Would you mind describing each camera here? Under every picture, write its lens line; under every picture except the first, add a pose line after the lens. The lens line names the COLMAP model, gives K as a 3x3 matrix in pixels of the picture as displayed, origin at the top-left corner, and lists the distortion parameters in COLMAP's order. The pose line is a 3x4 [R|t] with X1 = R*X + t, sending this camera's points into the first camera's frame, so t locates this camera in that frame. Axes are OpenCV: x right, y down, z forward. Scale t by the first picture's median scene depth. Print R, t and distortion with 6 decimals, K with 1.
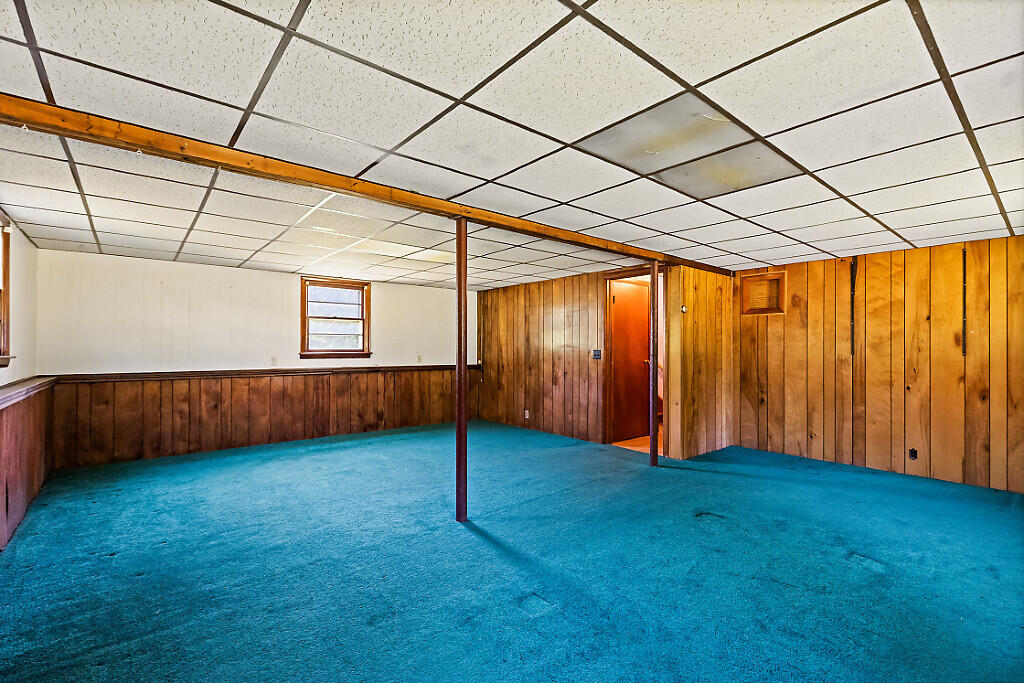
lens RADIAL K [[465.3, 0, 515.4], [0, 465.3, 348.2], [0, 0, 1]] dist [0.001016, 0.000120]
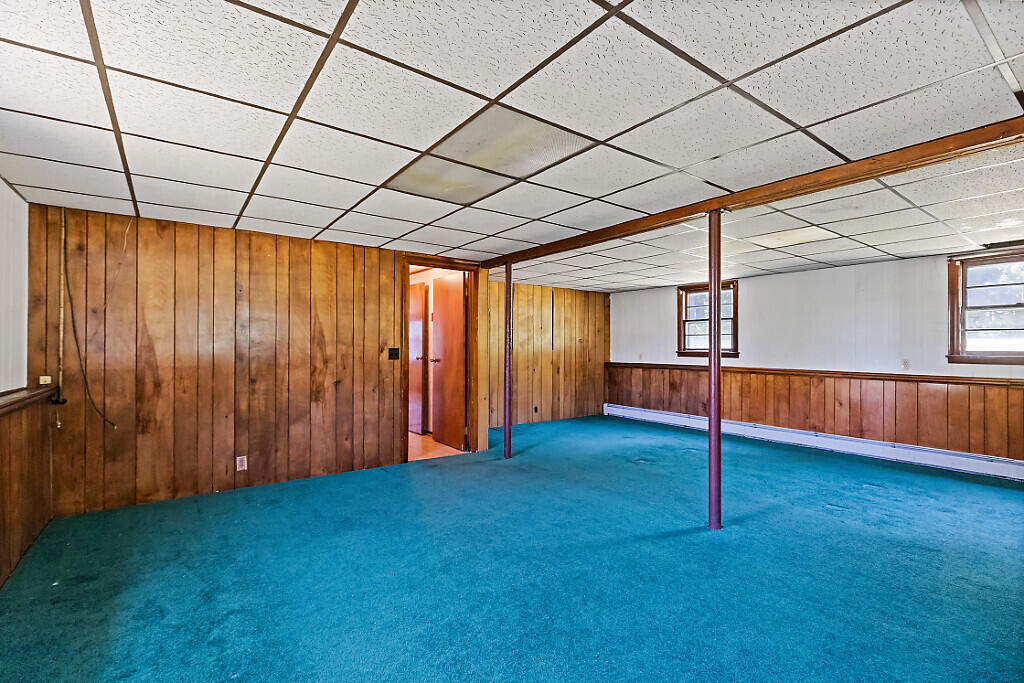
lens RADIAL K [[465.3, 0, 514.4], [0, 465.3, 340.6], [0, 0, 1]] dist [0.001016, 0.000120]
pose [[0.061040, 0.005917, 0.998118, -0.580586], [-0.006559, 0.999963, -0.005527, -0.006054], [-0.998114, -0.006209, 0.061076, 0.711969]]
